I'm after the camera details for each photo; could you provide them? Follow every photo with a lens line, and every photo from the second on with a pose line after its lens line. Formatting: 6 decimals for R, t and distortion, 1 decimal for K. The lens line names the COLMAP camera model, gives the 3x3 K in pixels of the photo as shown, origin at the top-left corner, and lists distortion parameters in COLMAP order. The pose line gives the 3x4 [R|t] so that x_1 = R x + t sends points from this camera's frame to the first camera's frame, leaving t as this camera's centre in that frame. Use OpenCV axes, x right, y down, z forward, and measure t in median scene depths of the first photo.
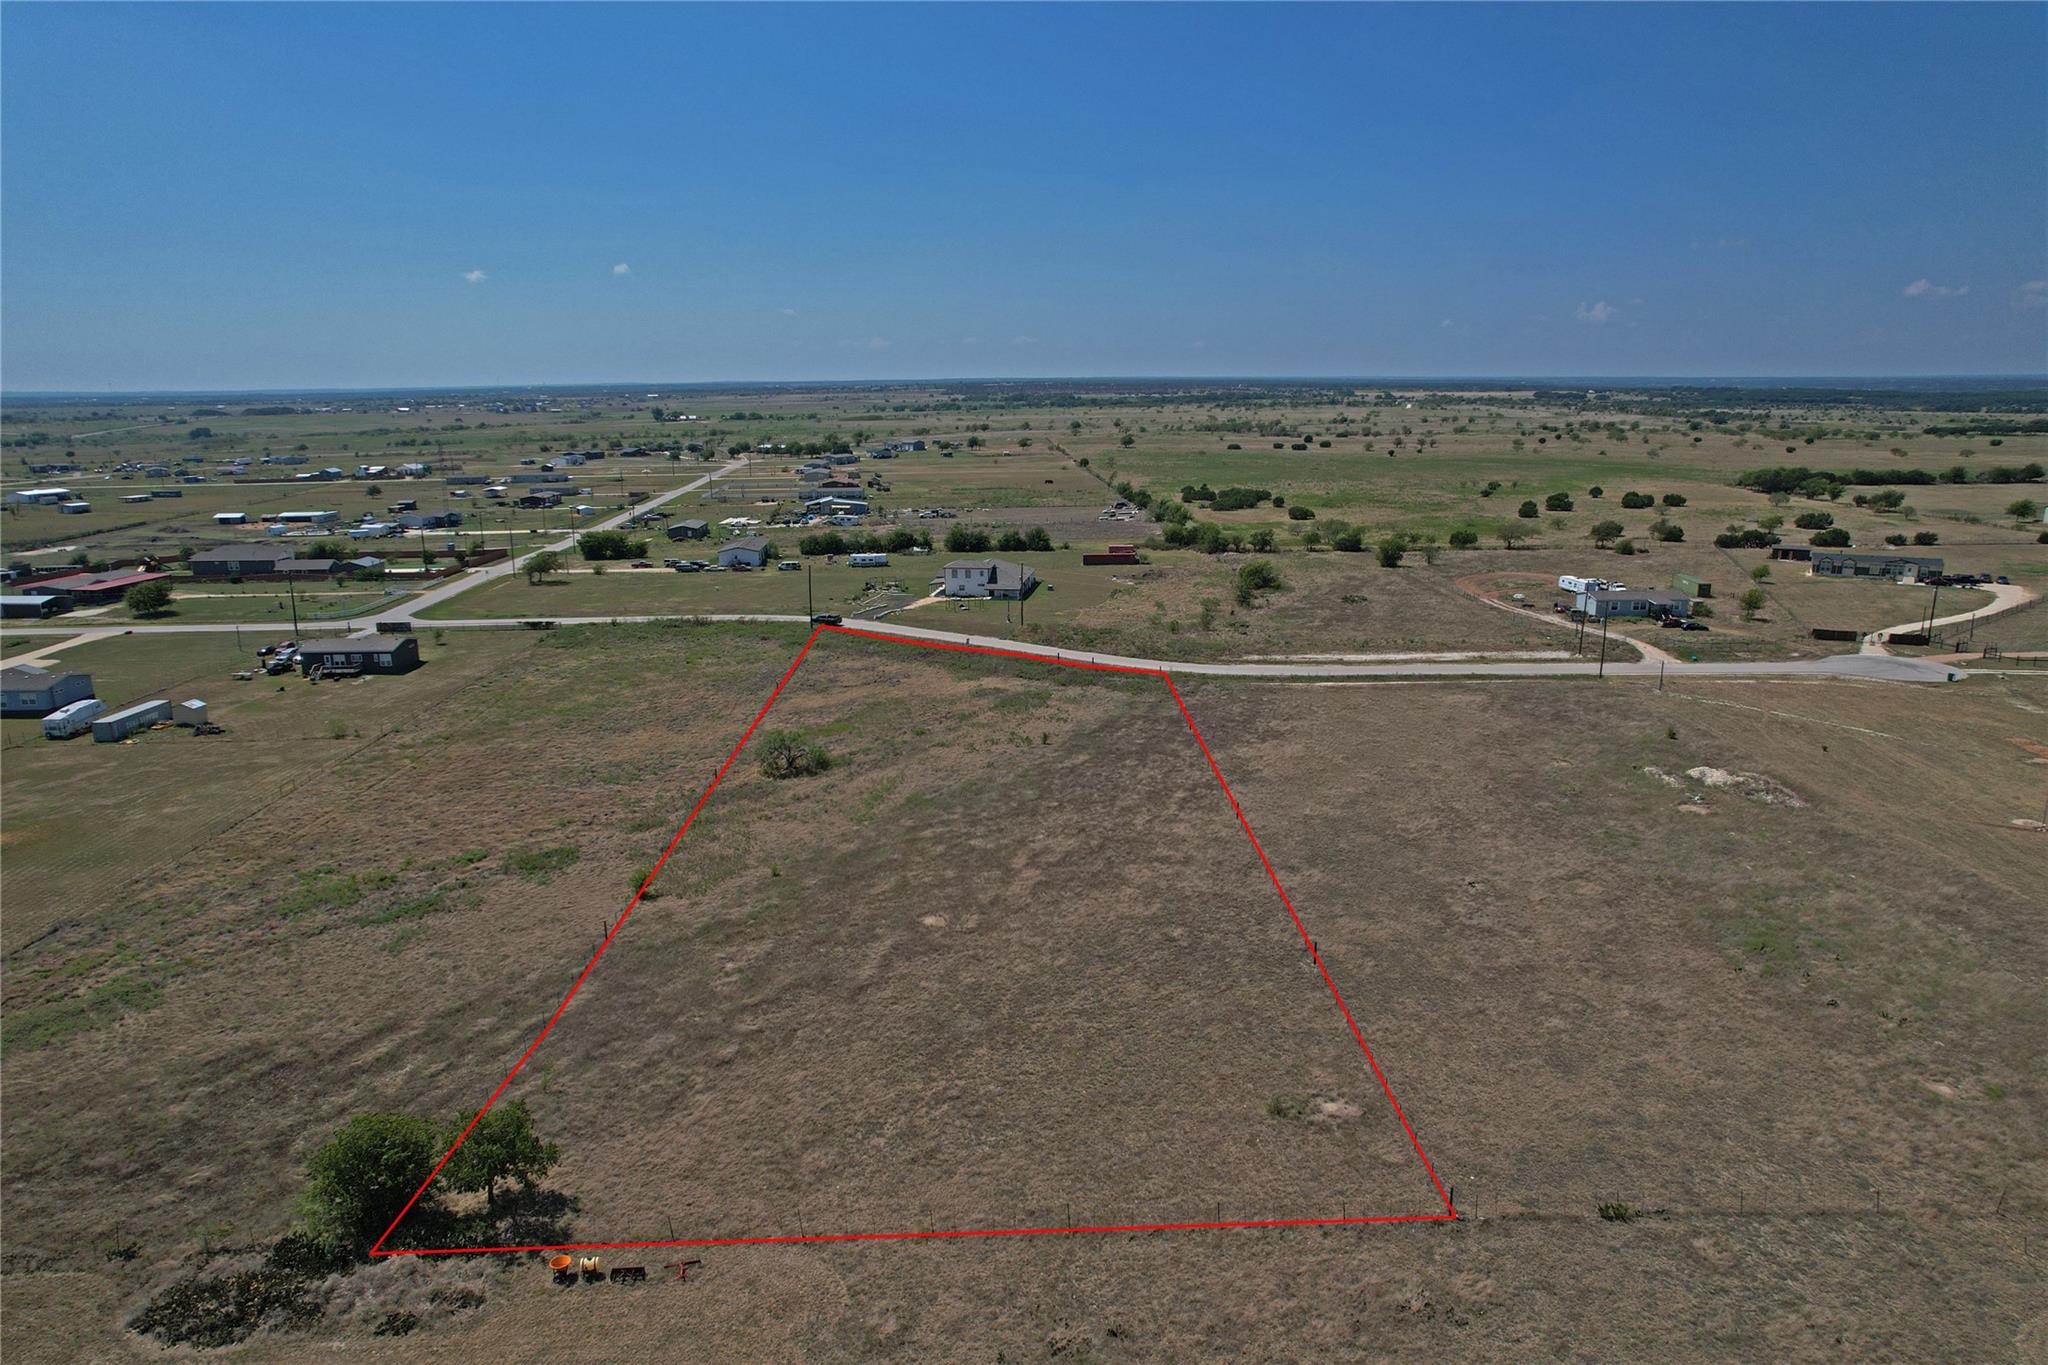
lens RADIAL K [[1305.3, 0, 1022.0], [0, 1305.3, 686.9], [0, 0, 1]] dist [-0.076699, 0.070125]
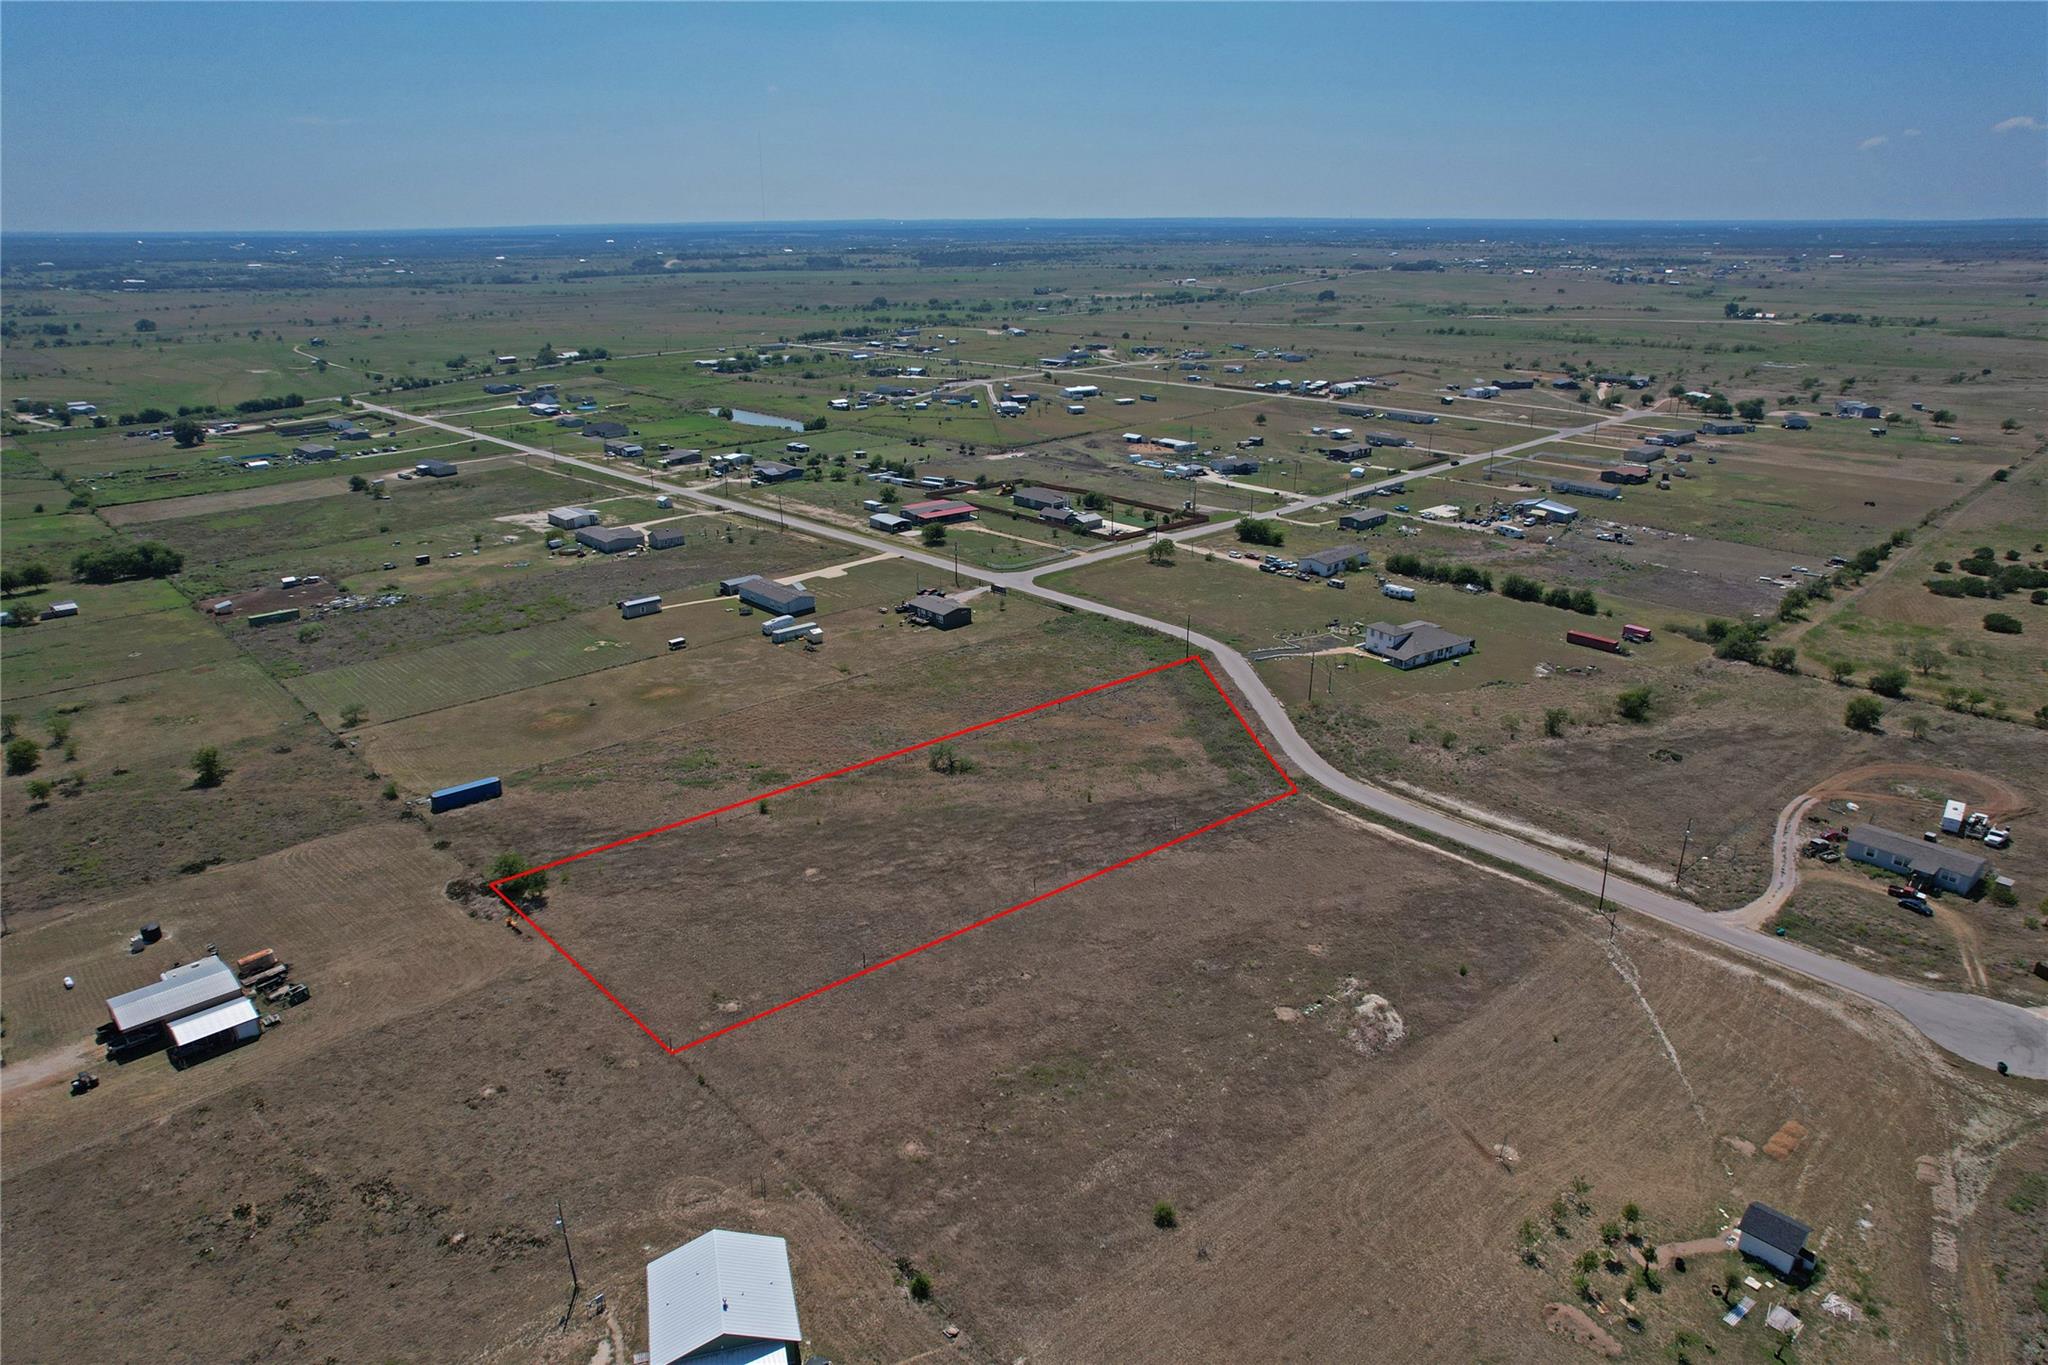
lens RADIAL K [[1305.3, 0, 1022.0], [0, 1305.3, 686.9], [0, 0, 1]] dist [-0.076699, 0.070125]
pose [[0.655780, 0.265389, -0.706768, 1.145039], [-0.176268, 0.964125, 0.198474, -0.423032], [0.734086, -0.005575, 0.679034, -0.089062]]
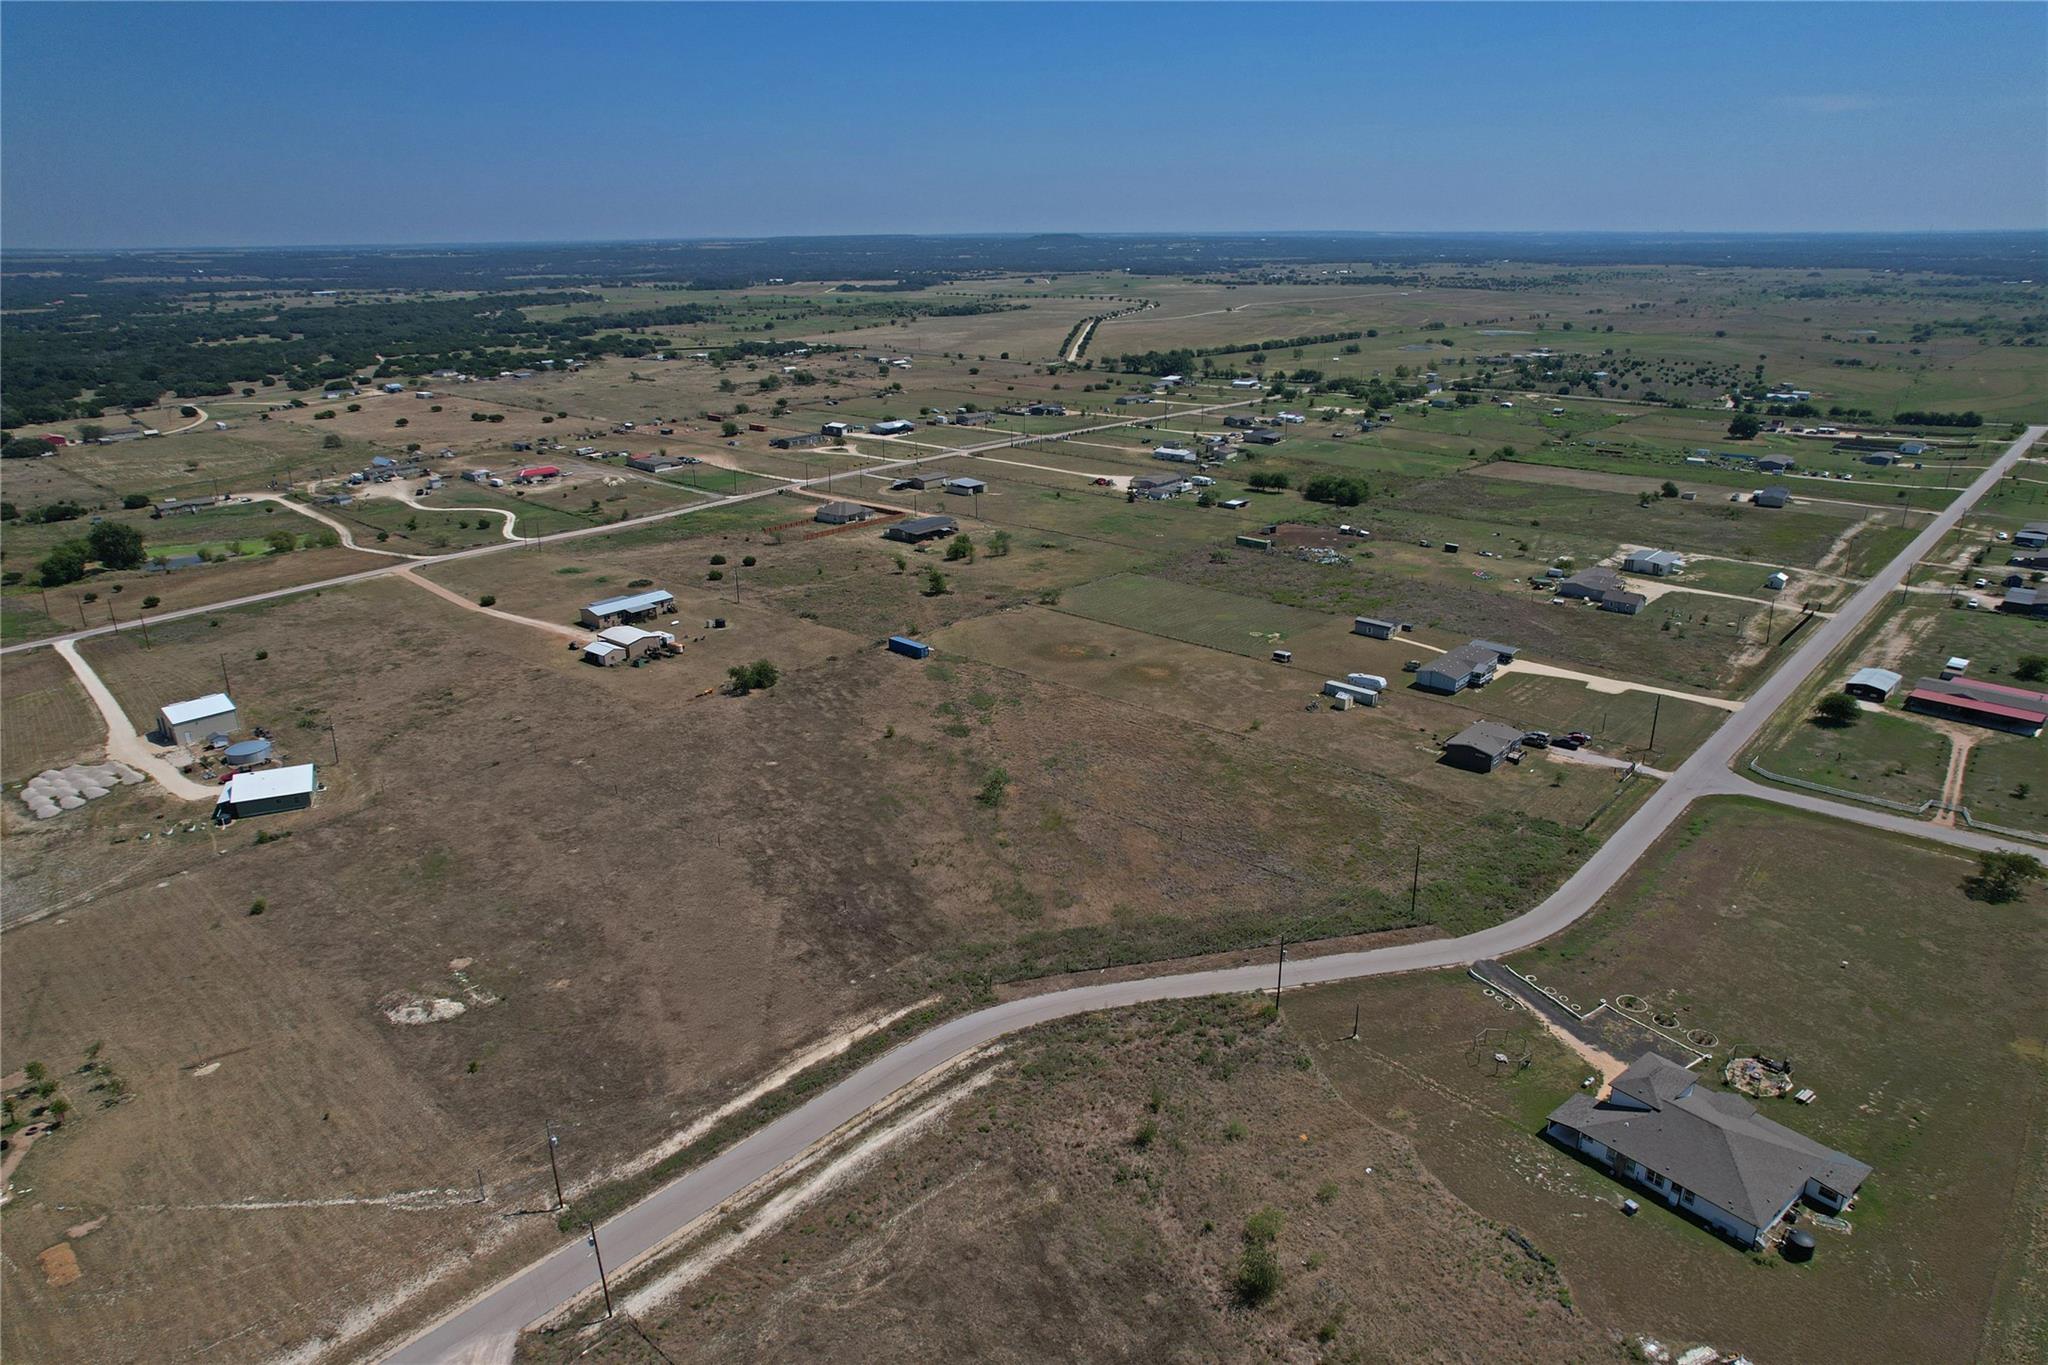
lens RADIAL K [[1304.3, 0, 1024.0], [0, 1304.3, 682.5], [0, 0, 1]] dist [-0.053317, 0.029429]
pose [[-0.681321, 0.259014, -0.684626, 0.957300], [-0.154754, 0.863190, 0.480577, -0.922728], [0.715439, 0.433376, -0.548027, 2.015939]]
